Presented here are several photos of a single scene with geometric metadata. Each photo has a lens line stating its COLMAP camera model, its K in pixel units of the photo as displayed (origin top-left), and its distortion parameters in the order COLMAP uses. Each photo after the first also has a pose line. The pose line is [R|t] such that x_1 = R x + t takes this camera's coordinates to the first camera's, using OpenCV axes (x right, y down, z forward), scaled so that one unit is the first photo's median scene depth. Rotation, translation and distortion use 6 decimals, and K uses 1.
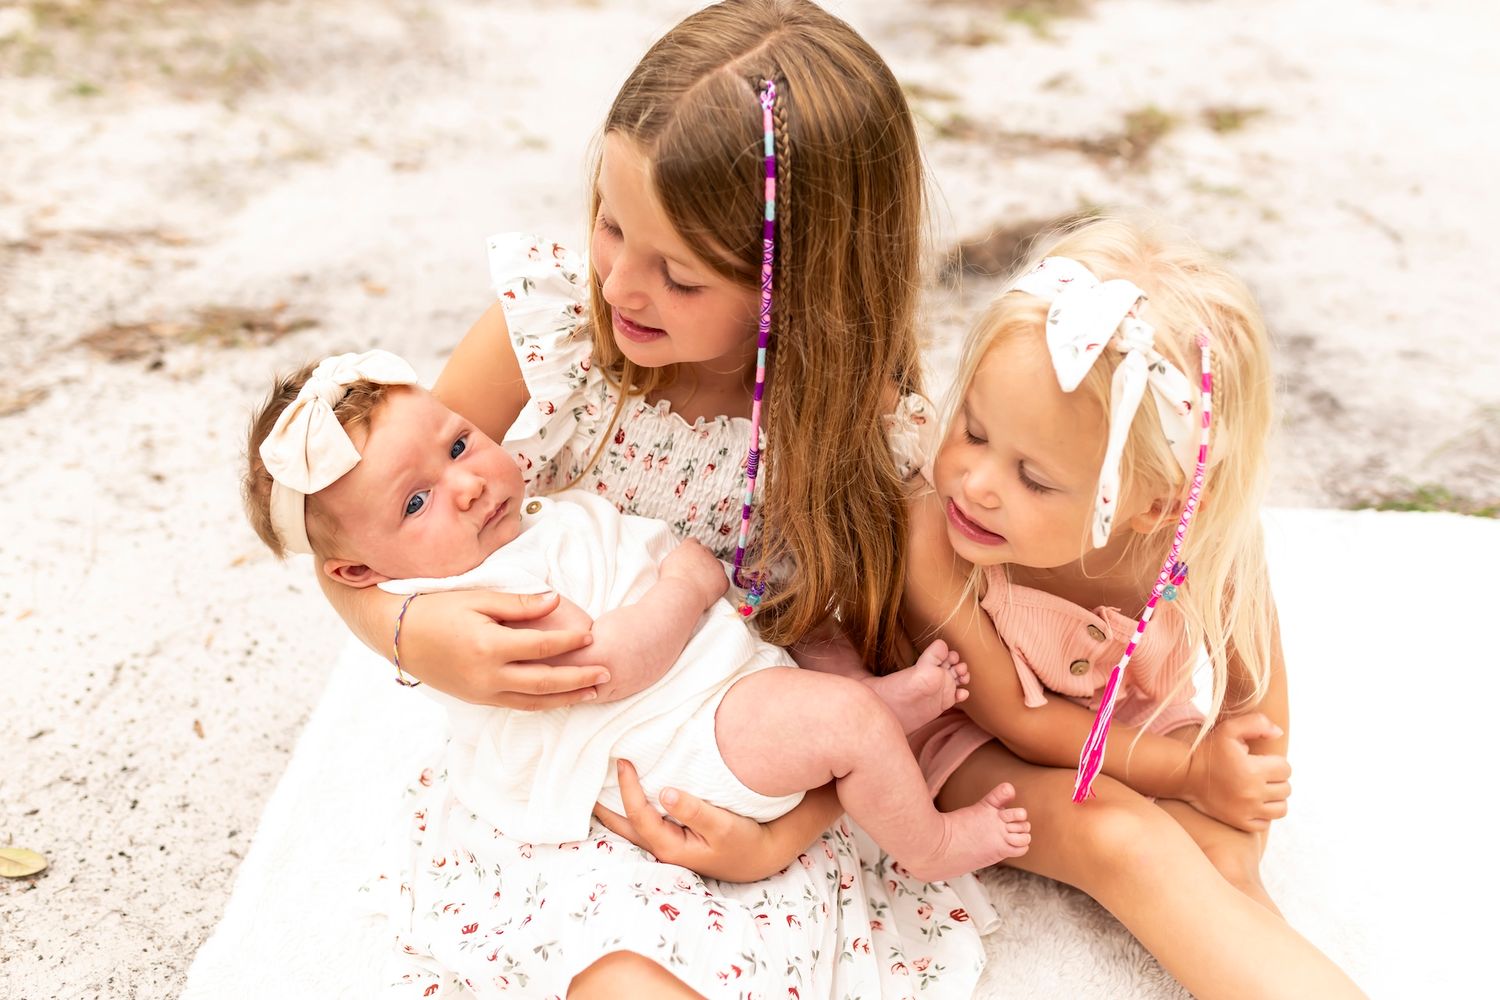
lens RADIAL K [[1521.6, 0, 749.7], [0, 1521.6, 530.1], [0, 0, 1]] dist [0.004113, -0.000365]
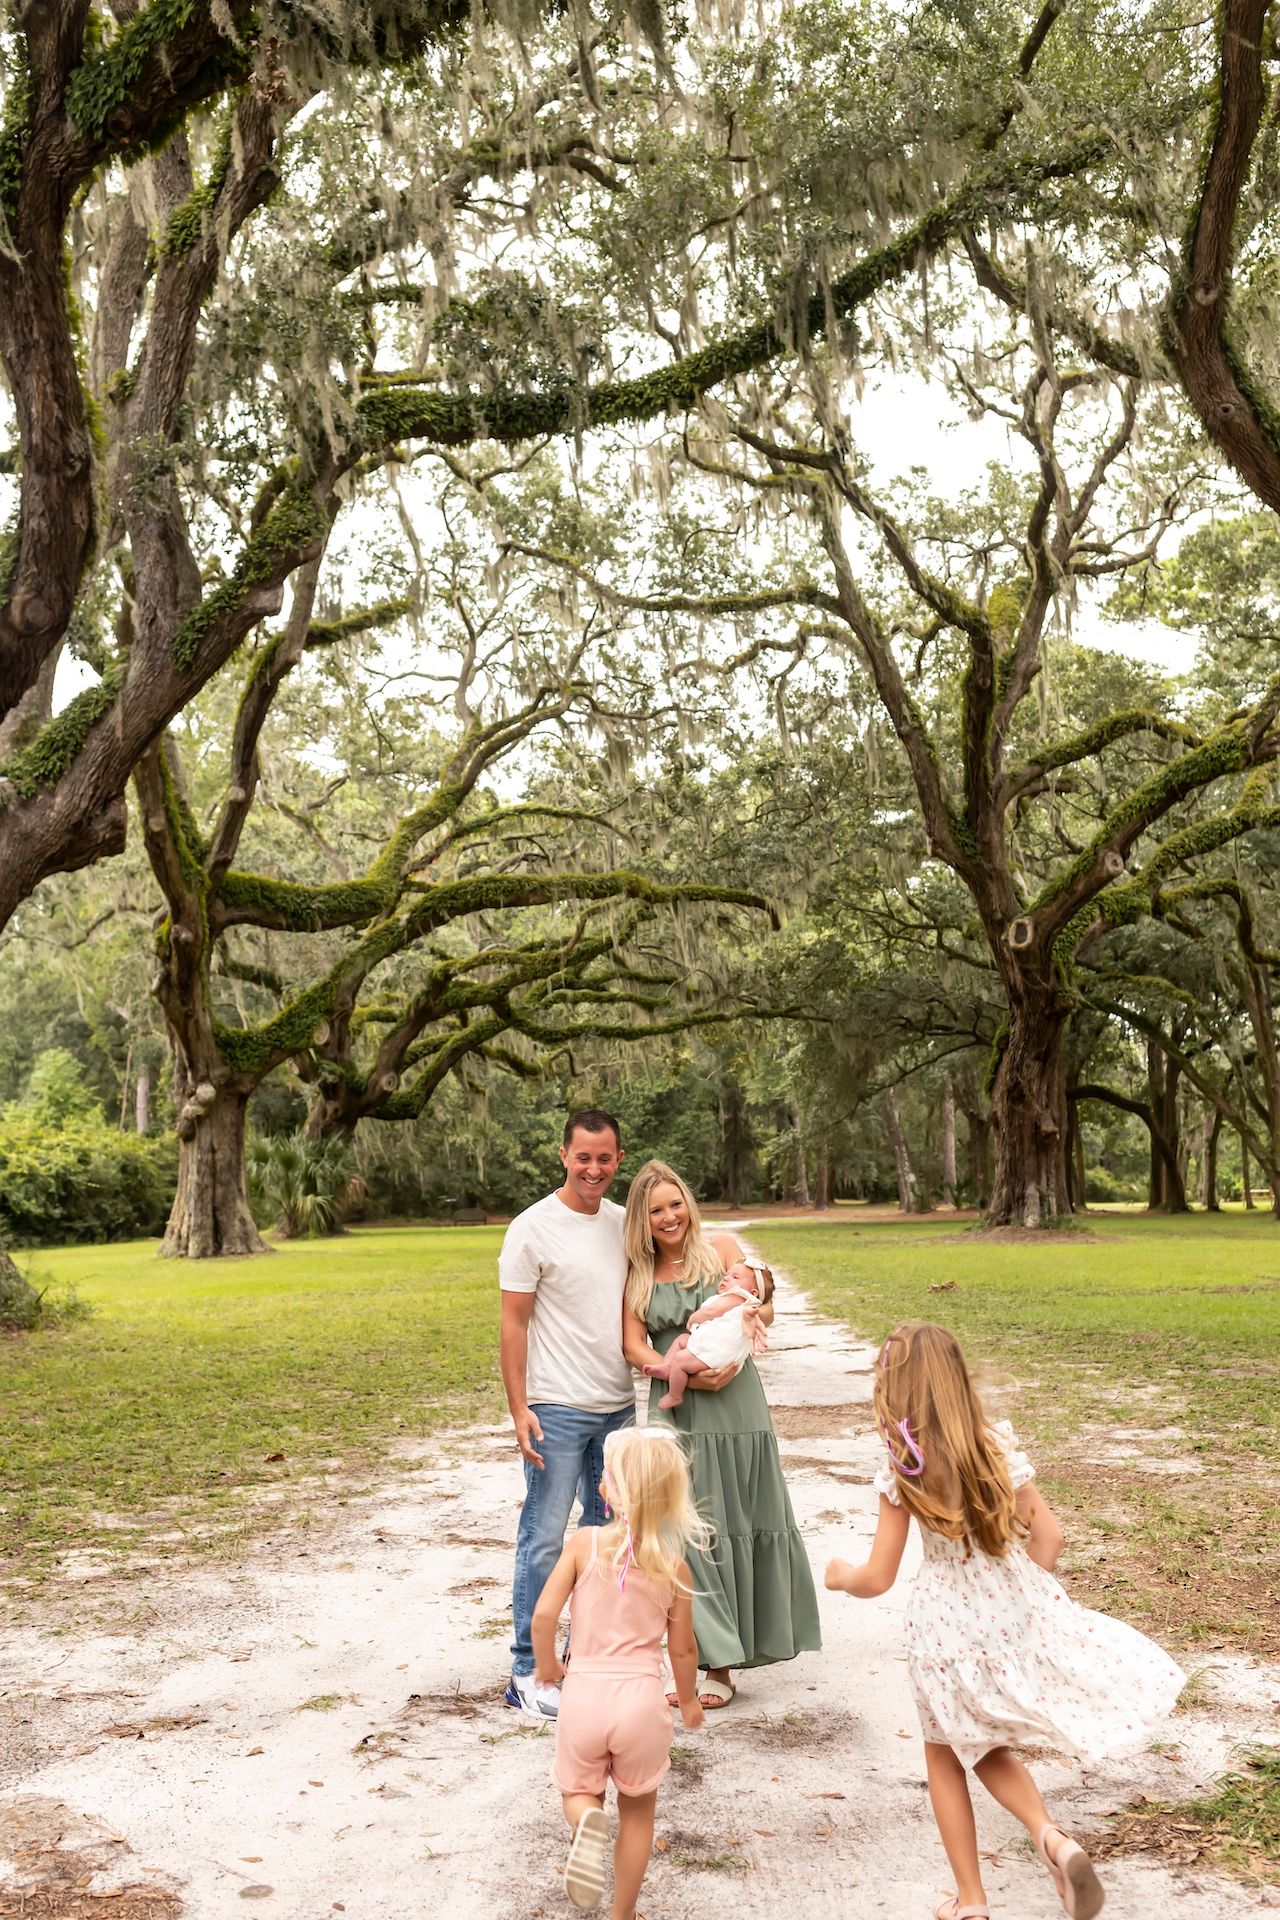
lens RADIAL K [[1881.6, 0, 640.0], [0, 1881.6, 960.0], [0, 0, 1]] dist [0.000646, 0.002704]
pose [[0.998175, -0.036383, 0.048187, 0.234855], [0.057972, 0.800628, -0.596351, 0.611753], [-0.016883, 0.598057, 0.801276, -1.757361]]
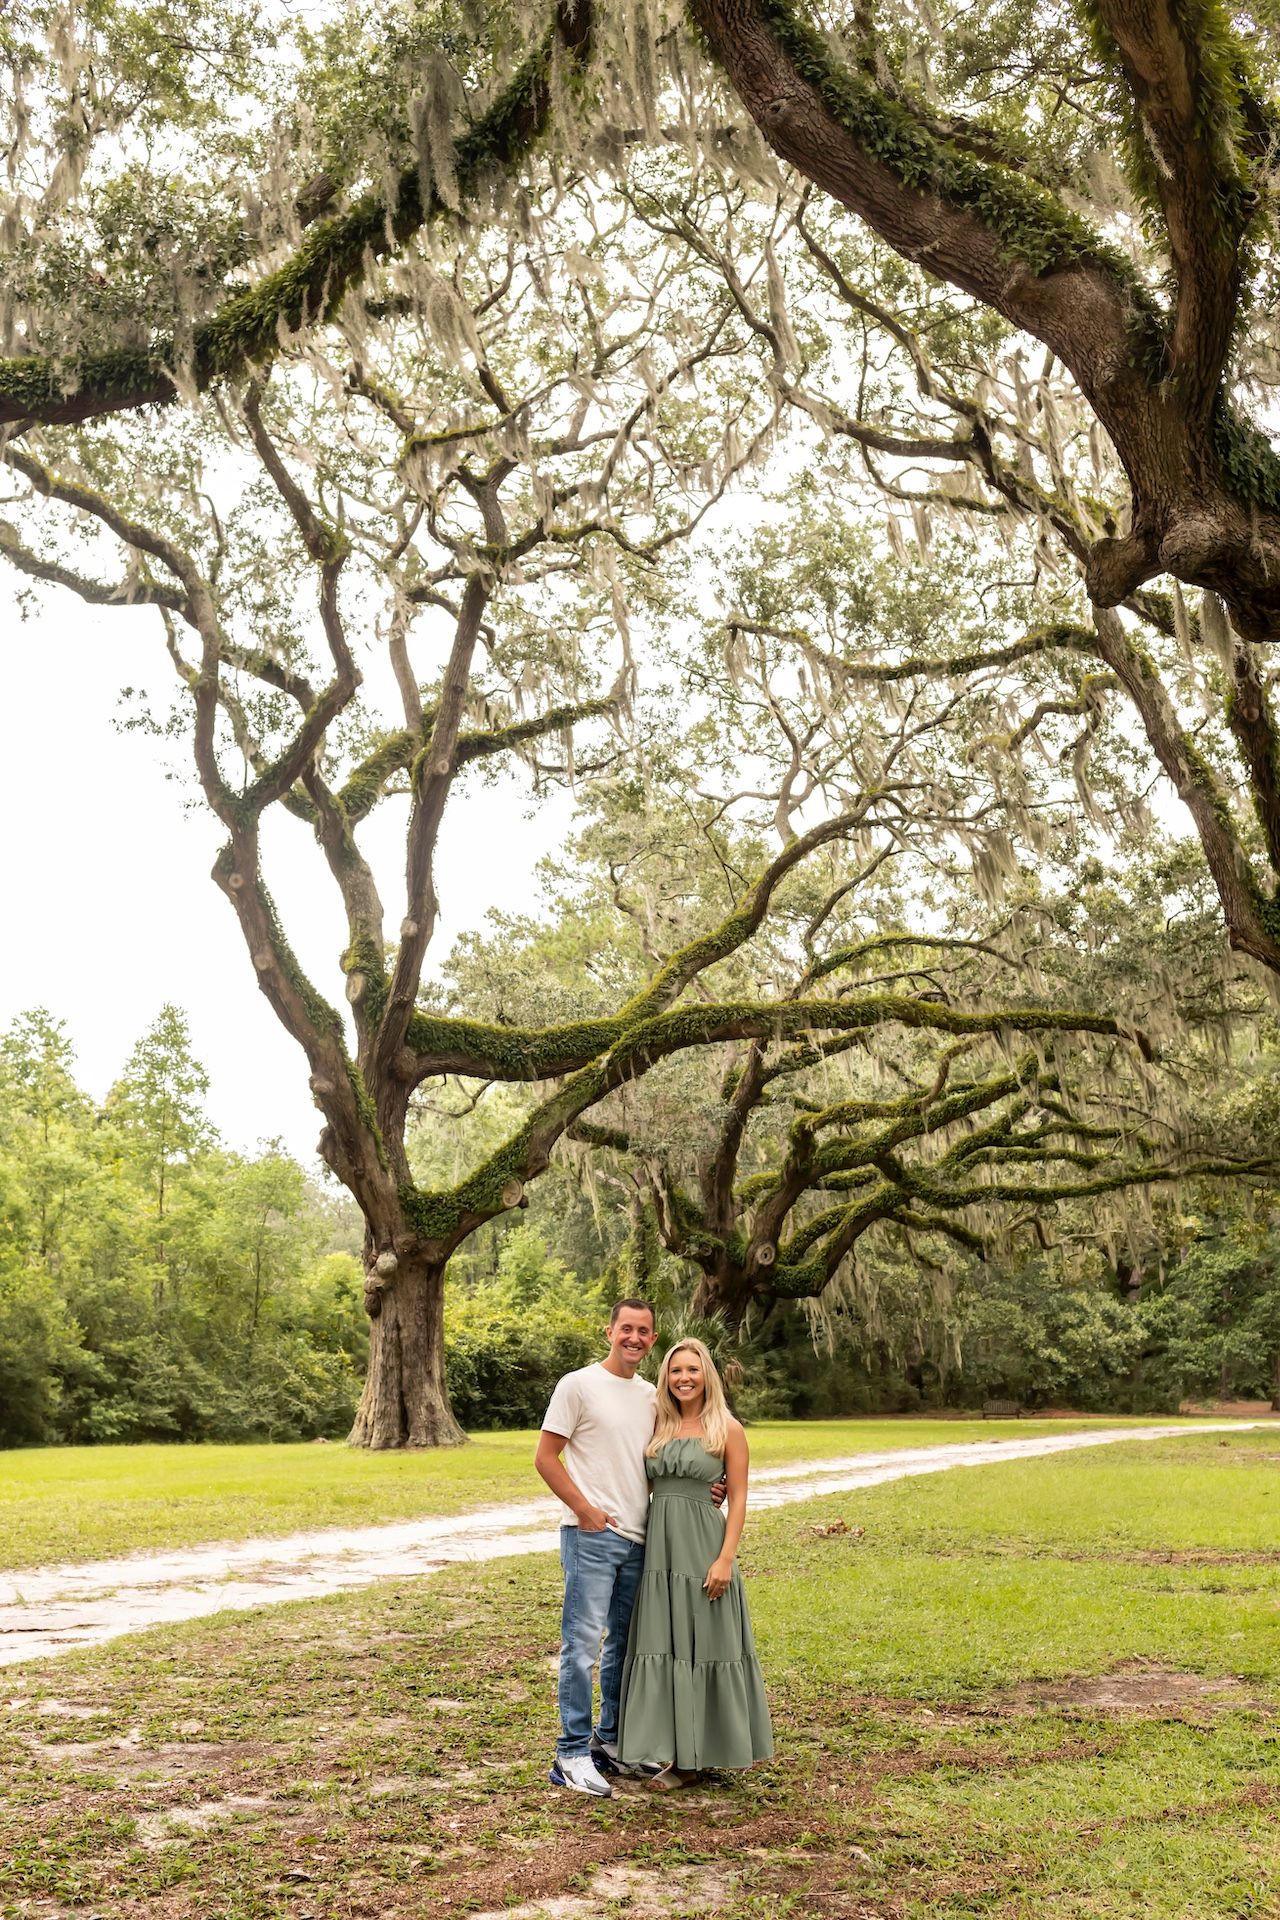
lens RADIAL K [[1916.4, 0, 650.9], [0, 1916.4, 1007.2], [0, 0, 1]] dist [0.003526, -0.007273]
pose [[0.945650, -0.085818, -0.313657, 4.703313], [-0.141566, 0.759706, -0.634670, -1.019753], [0.292753, 0.644579, 0.706267, 1.368984]]
